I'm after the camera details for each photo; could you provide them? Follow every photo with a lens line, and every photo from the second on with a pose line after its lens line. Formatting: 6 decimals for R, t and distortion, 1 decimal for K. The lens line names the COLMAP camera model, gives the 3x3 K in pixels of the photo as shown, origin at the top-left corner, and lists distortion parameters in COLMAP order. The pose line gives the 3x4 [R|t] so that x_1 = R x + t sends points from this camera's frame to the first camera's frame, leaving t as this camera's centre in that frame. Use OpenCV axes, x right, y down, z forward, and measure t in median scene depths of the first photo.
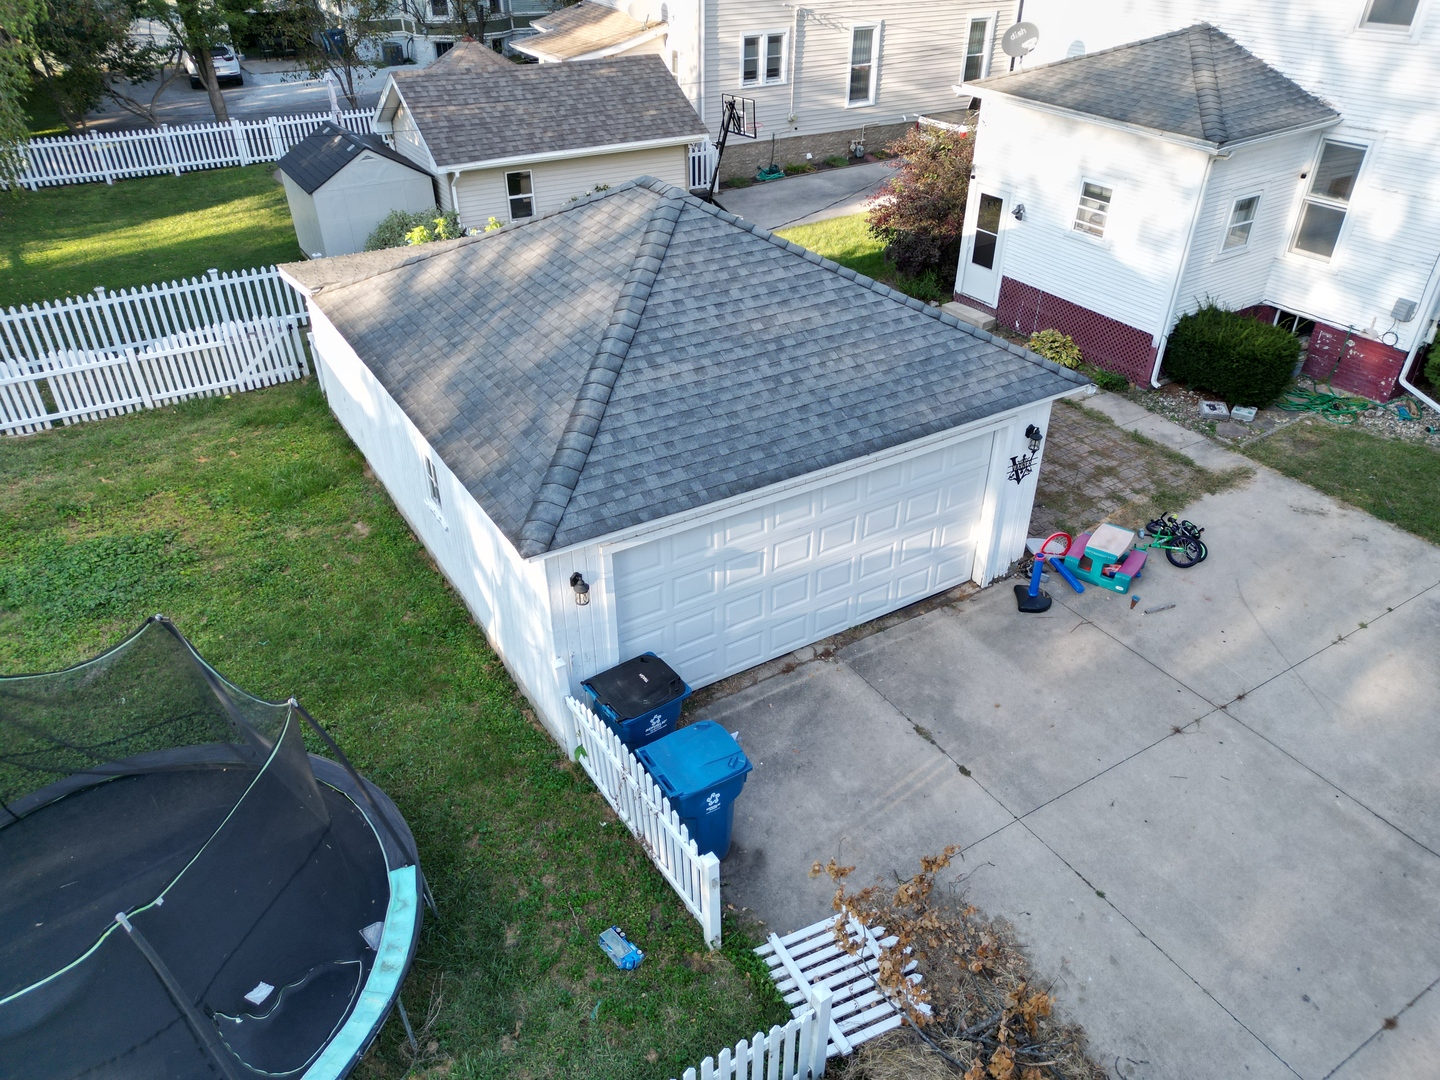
lens RADIAL K [[994.2, 0, 718.2], [0, 994.2, 547.0], [0, 0, 1]] dist [0.062148, -0.072930]
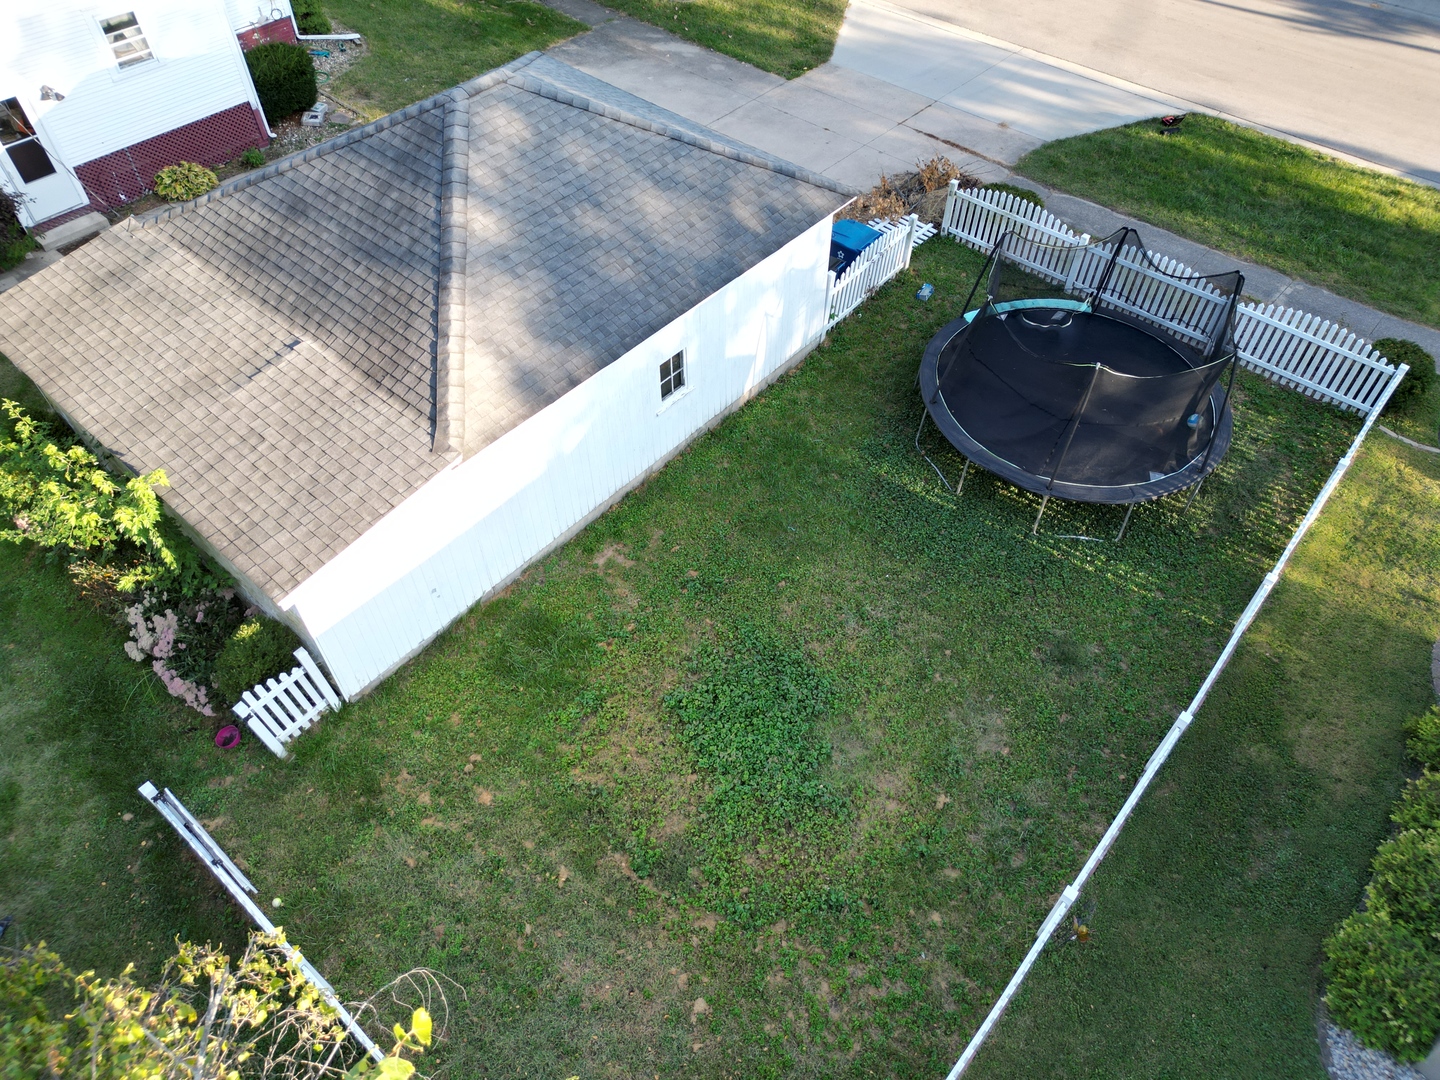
lens RADIAL K [[1004.6, 0, 720.0], [0, 1004.6, 540.0], [0, 0, 1]] dist [0.000026, 0.001181]
pose [[-0.303516, -0.721739, 0.622070, -0.526574], [0.520843, 0.421022, 0.742606, -0.370345], [-0.797872, 0.549394, 0.248126, 0.359356]]
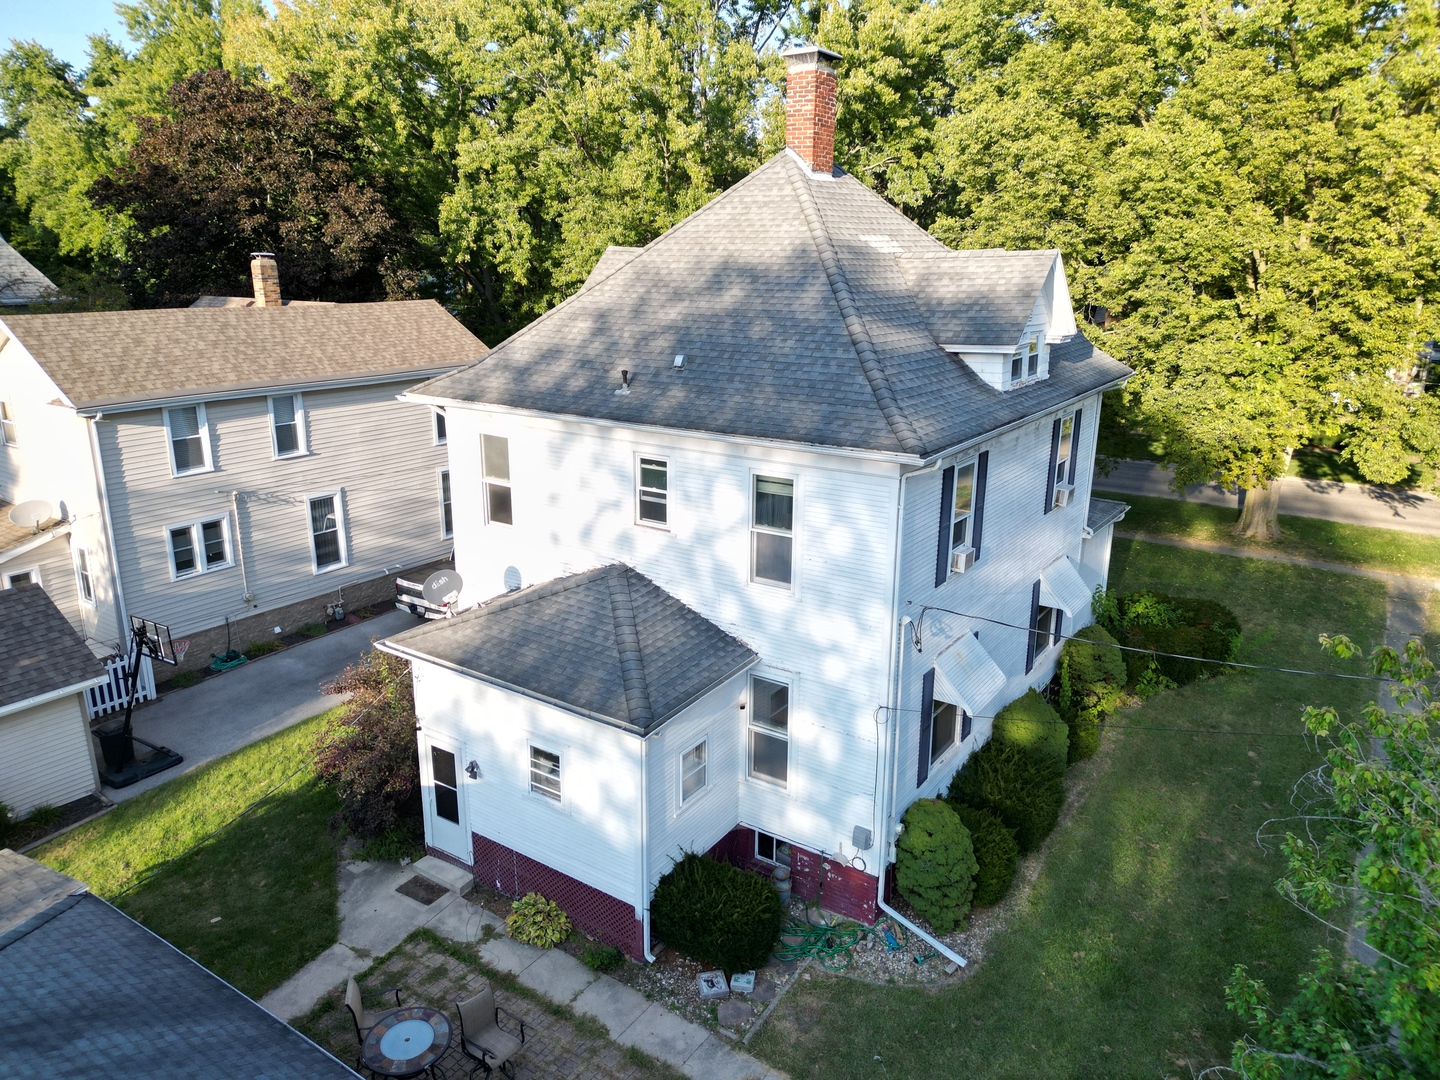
lens RADIAL K [[994.2, 0, 718.2], [0, 994.2, 547.0], [0, 0, 1]] dist [0.062148, -0.072930]
pose [[0.910639, -0.112539, 0.397582, 0.118048], [0.222666, 0.944191, -0.242741, -0.180773], [-0.348075, 0.309577, 0.884876, 0.056412]]
